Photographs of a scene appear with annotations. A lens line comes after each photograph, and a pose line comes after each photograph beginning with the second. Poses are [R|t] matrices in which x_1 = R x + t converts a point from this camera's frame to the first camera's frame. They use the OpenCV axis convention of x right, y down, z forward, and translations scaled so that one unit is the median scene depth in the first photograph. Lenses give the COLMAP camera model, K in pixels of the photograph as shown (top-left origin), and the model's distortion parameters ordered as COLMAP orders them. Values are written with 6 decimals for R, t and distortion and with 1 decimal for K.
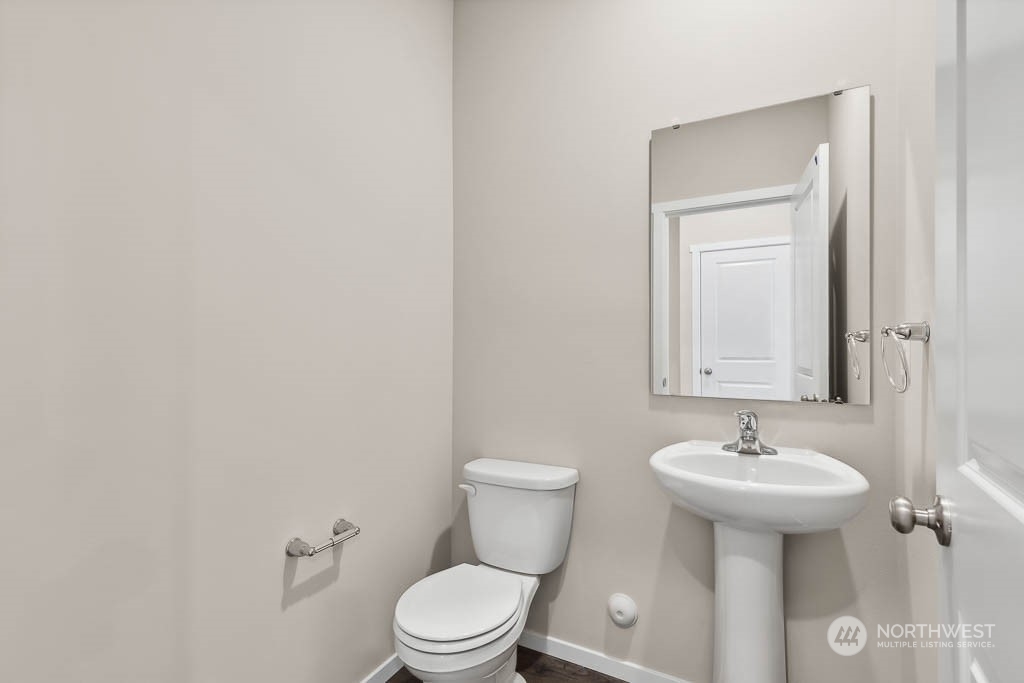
lens RADIAL K [[468.4, 0, 511.3], [0, 468.4, 342.9], [0, 0, 1]] dist [0.008019, -0.000996]
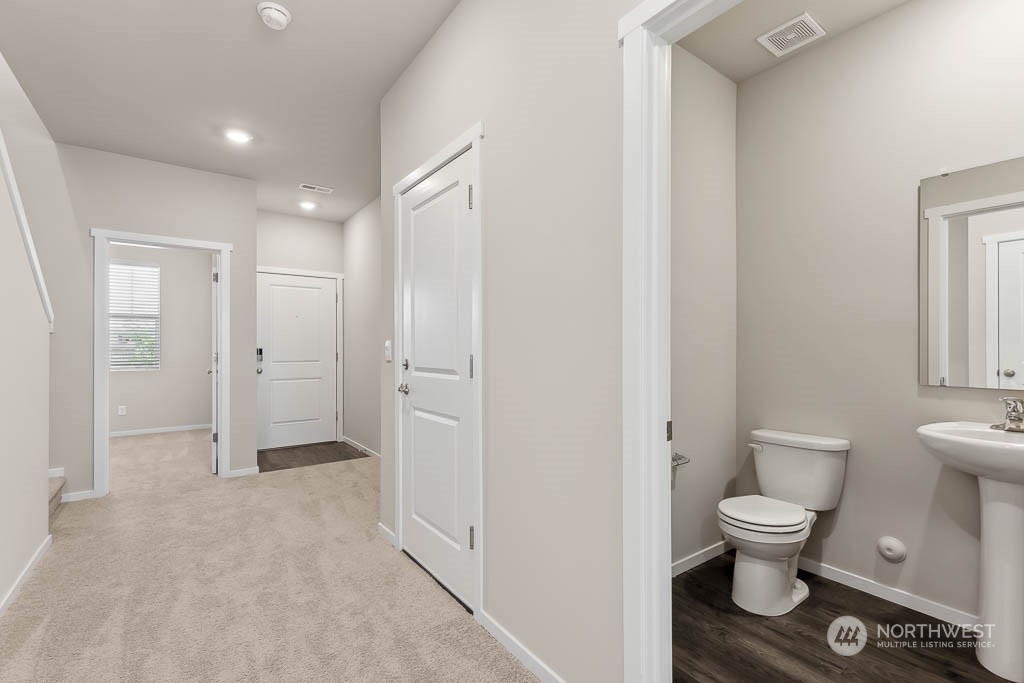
lens RADIAL K [[468.4, 0, 518.6], [0, 468.4, 345.2], [0, 0, 1]] dist [0.008019, -0.000996]
pose [[0.906243, -0.000834, -0.422756, -0.149251], [0.004128, 0.999968, 0.006878, -0.010222], [0.422737, -0.007978, 0.906217, -0.621968]]
